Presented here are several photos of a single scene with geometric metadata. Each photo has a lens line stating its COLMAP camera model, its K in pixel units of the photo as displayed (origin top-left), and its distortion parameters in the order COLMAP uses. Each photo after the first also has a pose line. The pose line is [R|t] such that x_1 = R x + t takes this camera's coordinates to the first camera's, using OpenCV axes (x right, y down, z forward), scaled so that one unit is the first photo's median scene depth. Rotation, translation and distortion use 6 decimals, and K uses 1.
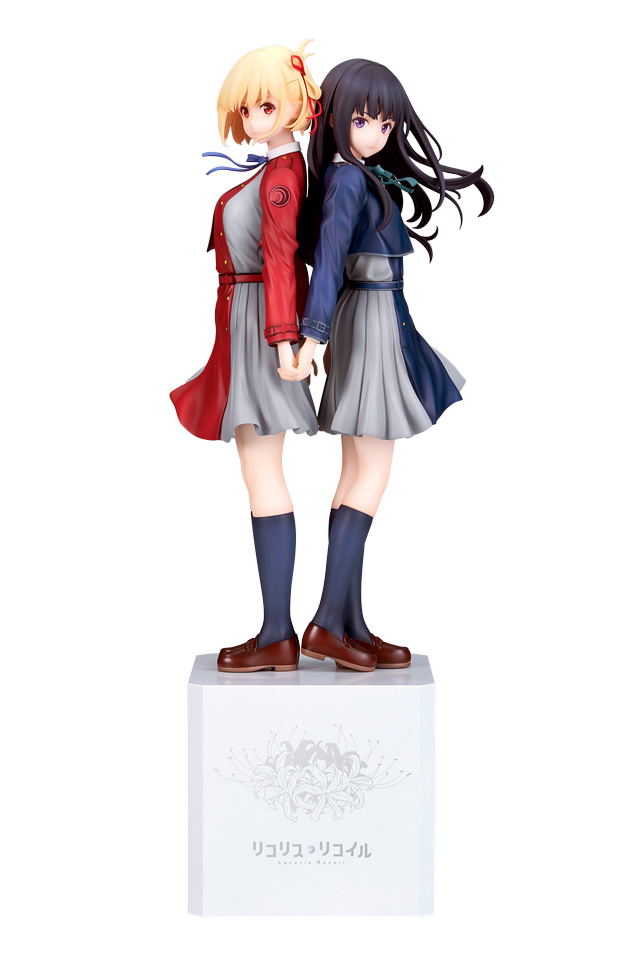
lens RADIAL K [[3003.5, 0, 320.0], [0, 3003.5, 480.0], [0, 0, 1]] dist [-0.124968, -1.897643]
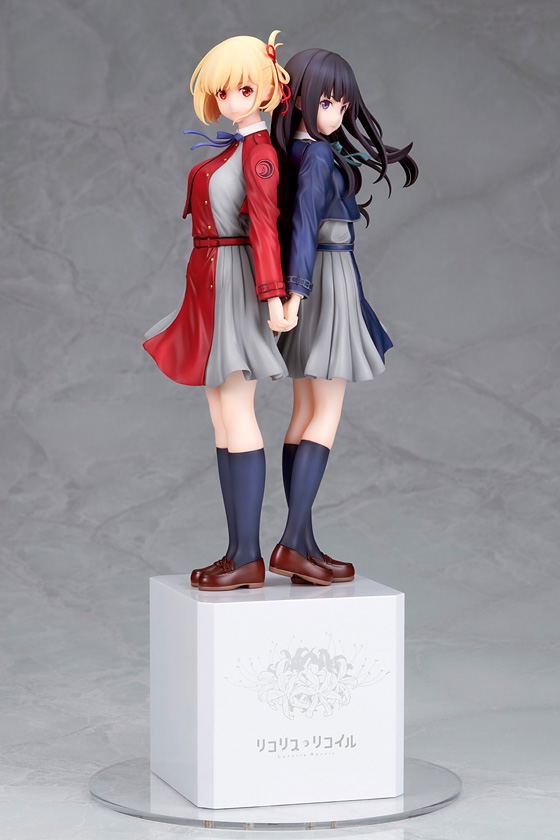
lens RADIAL K [[2628.1, 0, 280.0], [0, 2628.1, 420.0], [0, 0, 1]] dist [-0.124968, -1.897643]
pose [[0.956434, -0.024013, 0.290961, -0.296166], [0.023305, 0.999711, 0.005901, -0.005526], [-0.291018, 0.001137, 0.956717, 0.049630]]
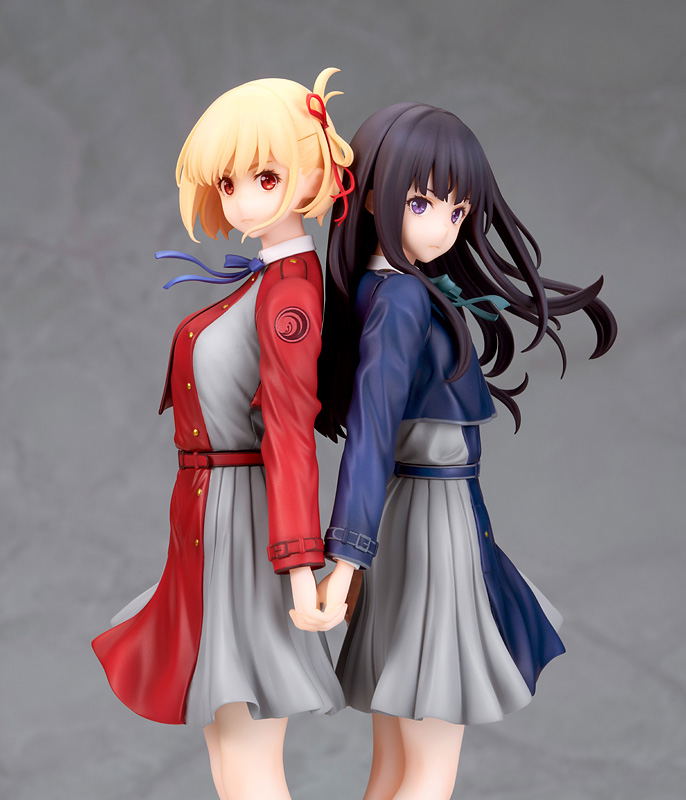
lens RADIAL K [[3017.4, 0, 343.0], [0, 3017.4, 400.0], [0, 0, 1]] dist [-0.222034, -1.234912]
pose [[0.993567, 0.005728, 0.113101, -0.071205], [0.000995, 0.998240, -0.059297, -0.043123], [-0.113241, 0.059029, 0.991813, 0.393735]]
